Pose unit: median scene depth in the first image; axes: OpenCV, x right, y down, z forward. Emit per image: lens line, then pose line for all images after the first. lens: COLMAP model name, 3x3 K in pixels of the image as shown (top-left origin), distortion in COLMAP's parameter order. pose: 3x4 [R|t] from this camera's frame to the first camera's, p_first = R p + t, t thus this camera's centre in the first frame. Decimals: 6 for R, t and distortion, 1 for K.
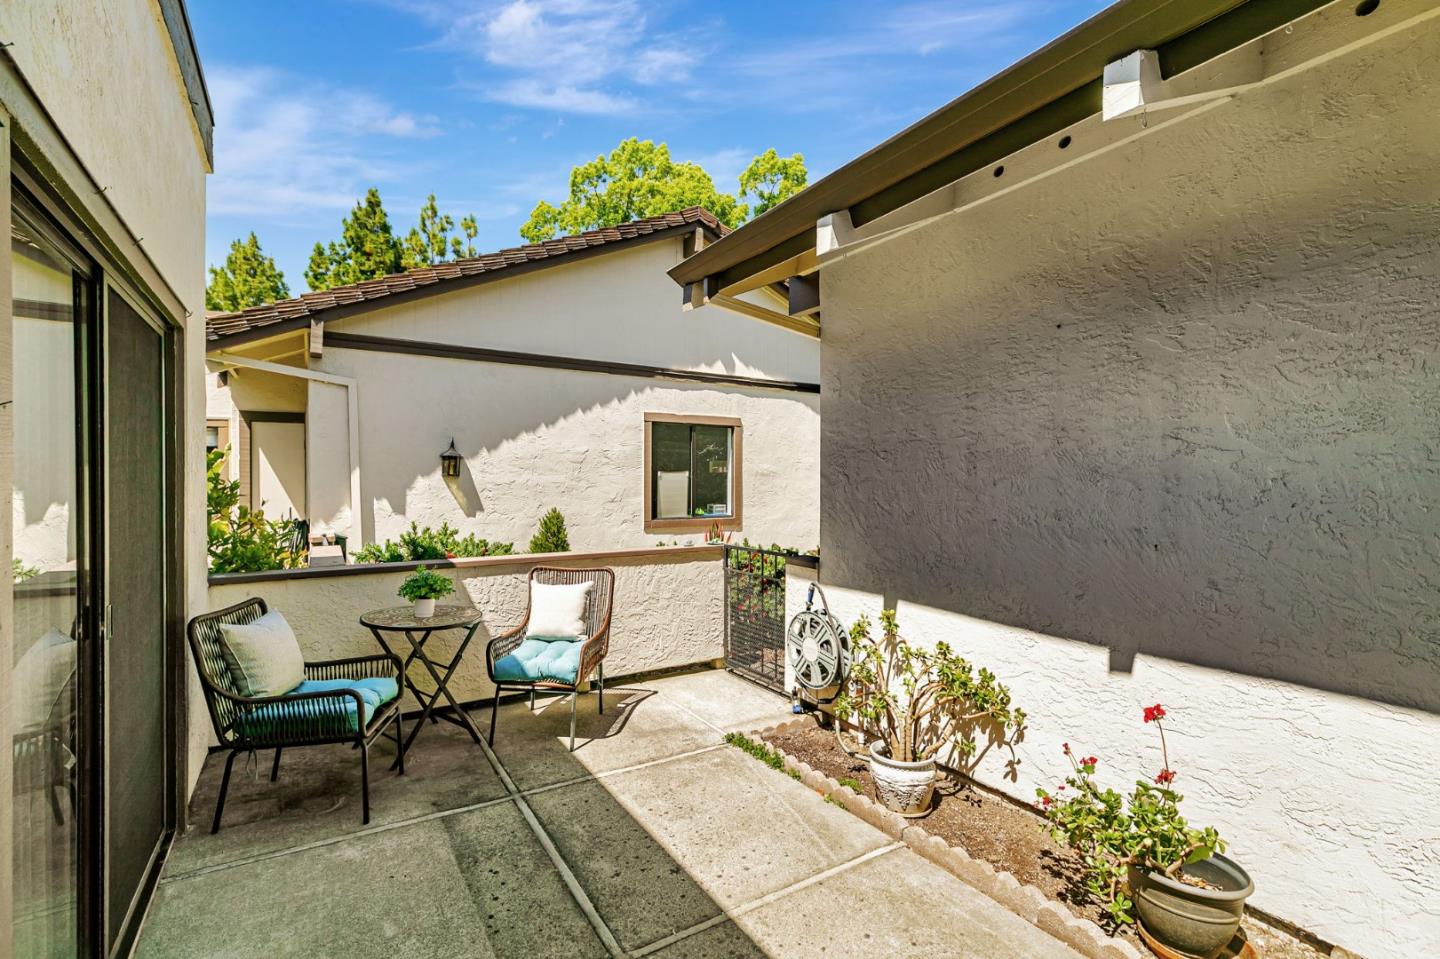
lens RADIAL K [[650.5, 0, 720.6], [0, 650.5, 480.1], [0, 0, 1]] dist [0.005800, 0.000004]
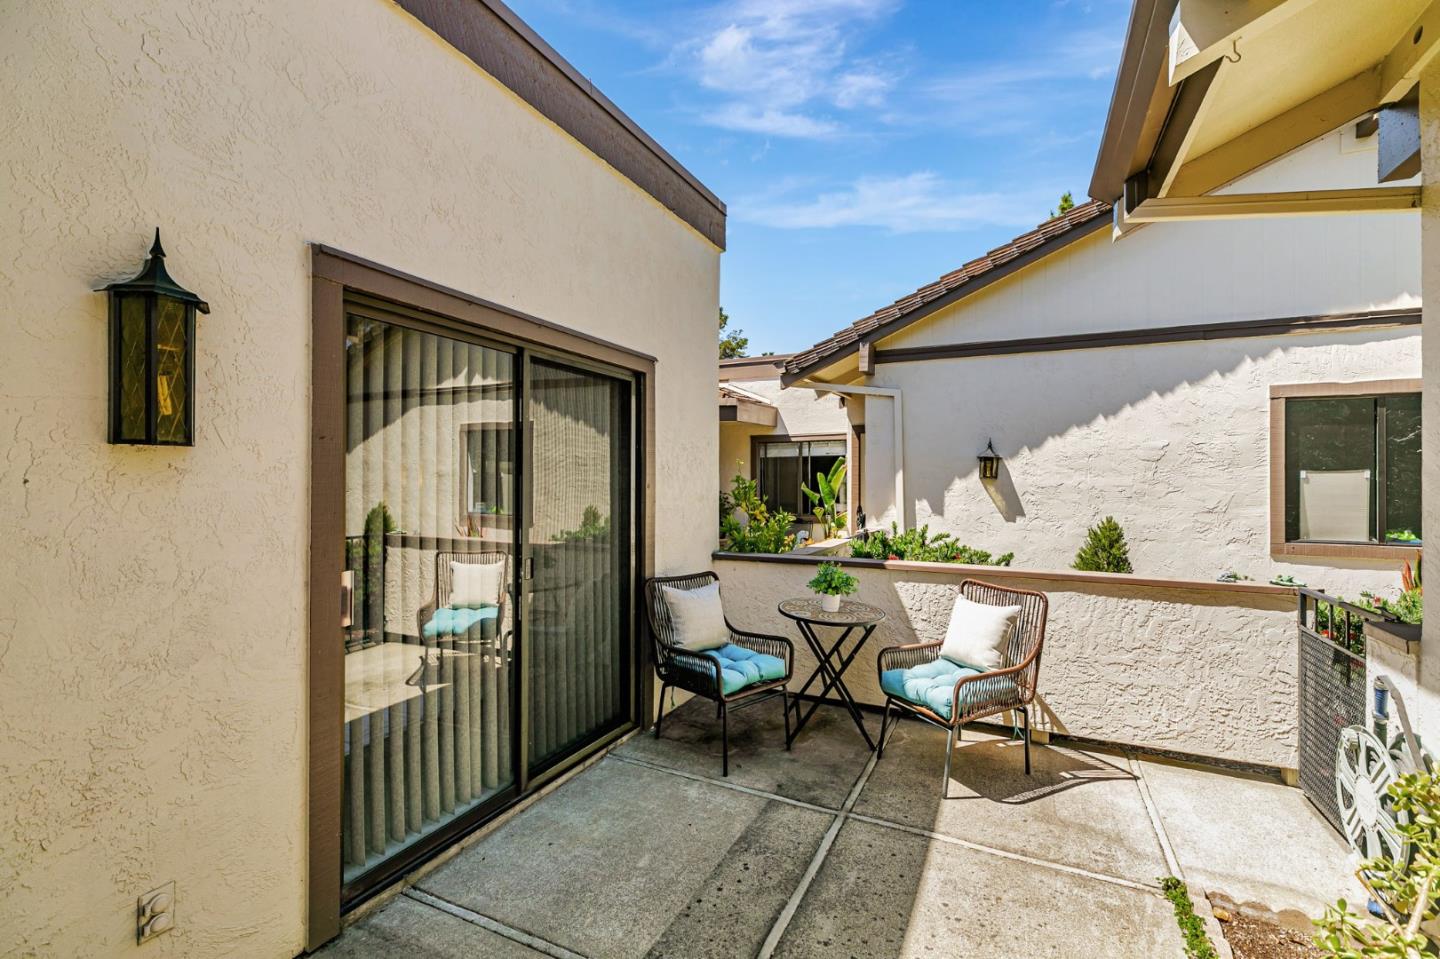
lens RADIAL K [[645.3, 0, 722.2], [0, 645.3, 477.5], [0, 0, 1]] dist [0.005468, -0.000238]
pose [[0.534070, -0.002871, -0.845435, 0.251804], [-0.005263, 0.999964, -0.006721, 0.002343], [0.845424, 0.008039, 0.534035, 0.224625]]
